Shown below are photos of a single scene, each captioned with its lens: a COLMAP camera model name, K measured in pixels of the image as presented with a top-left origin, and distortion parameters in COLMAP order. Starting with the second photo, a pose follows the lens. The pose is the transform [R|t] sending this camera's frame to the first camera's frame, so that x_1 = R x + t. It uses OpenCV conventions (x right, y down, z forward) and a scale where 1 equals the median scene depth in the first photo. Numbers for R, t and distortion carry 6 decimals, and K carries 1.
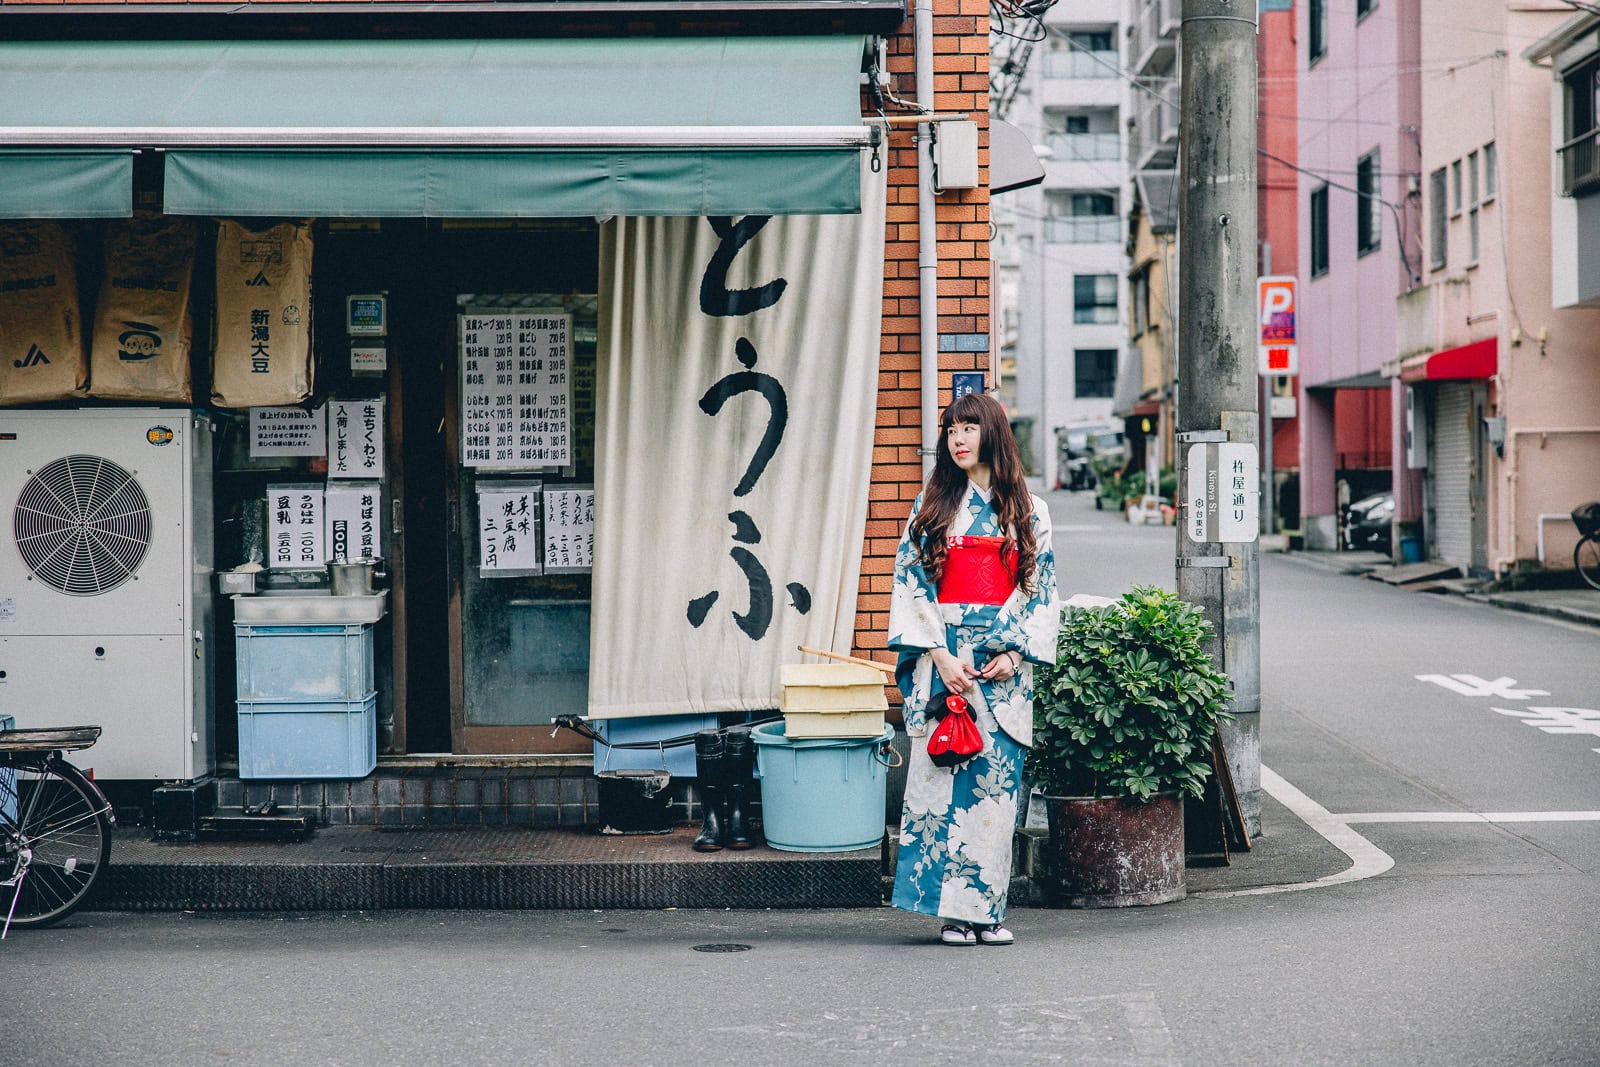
lens RADIAL K [[4045.0, 0, 800.0], [0, 4045.0, 533.5], [0, 0, 1]] dist [-0.046742, -0.031049]
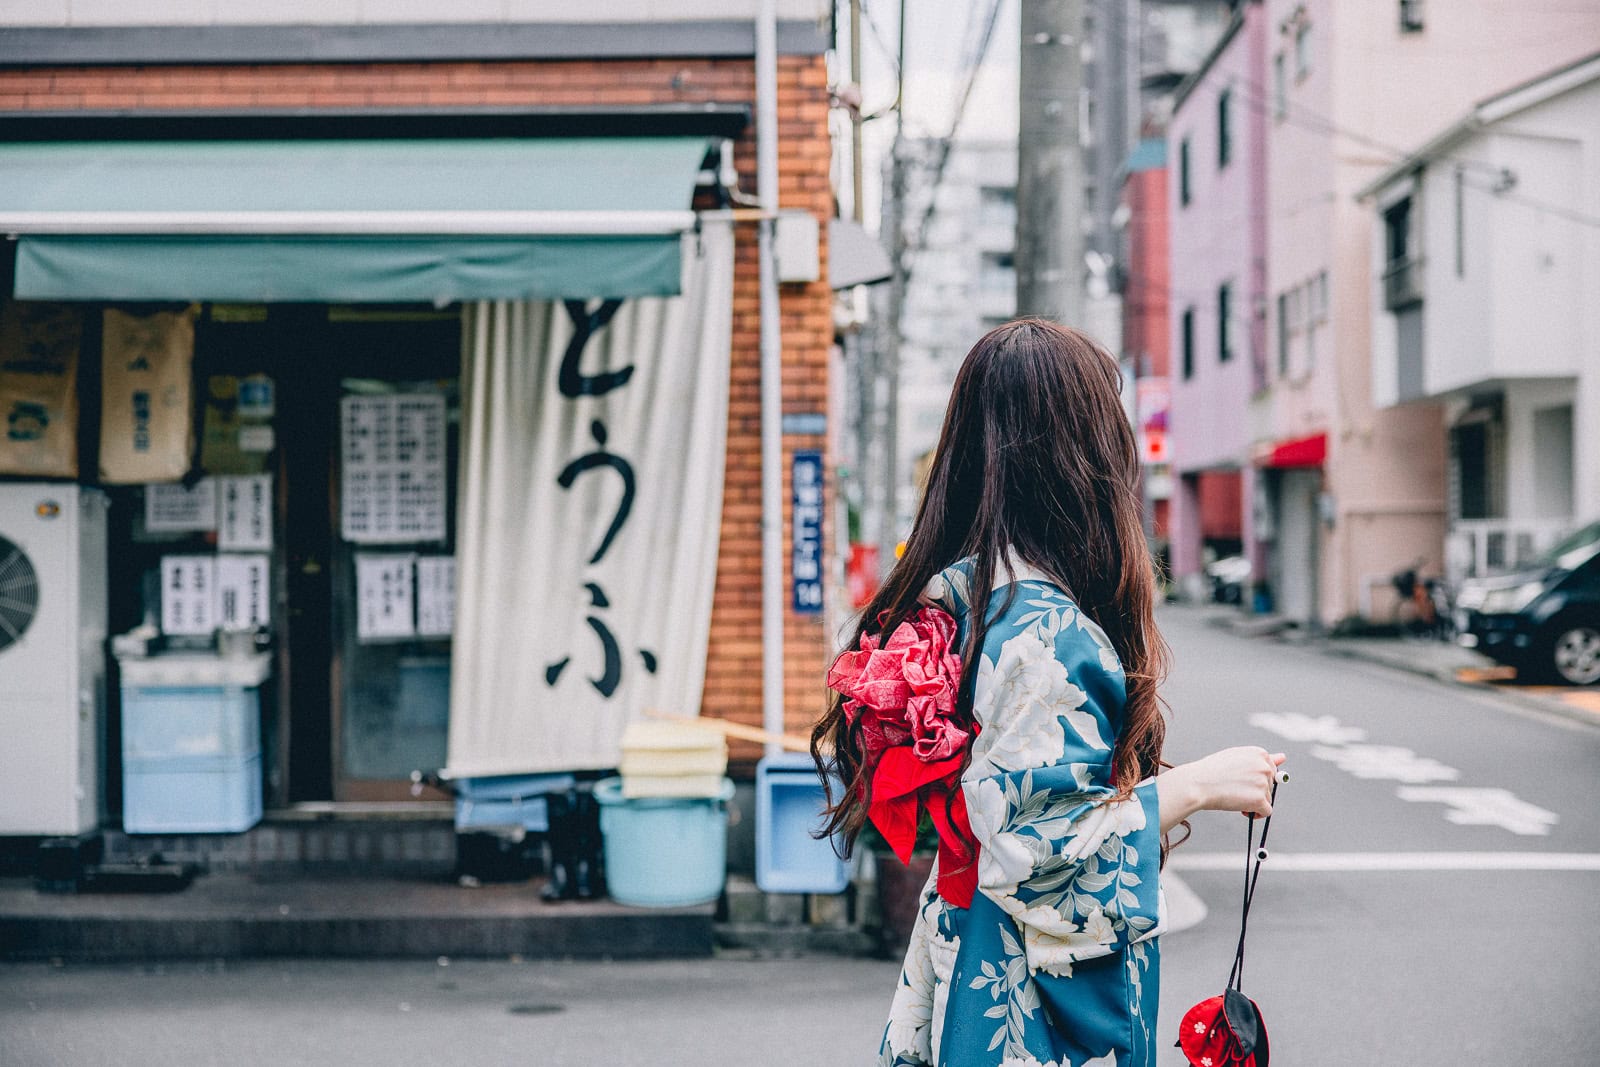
lens RADIAL K [[3151.3, 0, 824.1], [0, 3151.3, 490.5], [0, 0, 1]] dist [0.037148, 0.098043]
pose [[0.999964, 0.000978, 0.008441, 0.038860], [-0.000716, 0.999521, -0.030948, -0.003530], [-0.008467, 0.030940, 0.999485, 0.164118]]
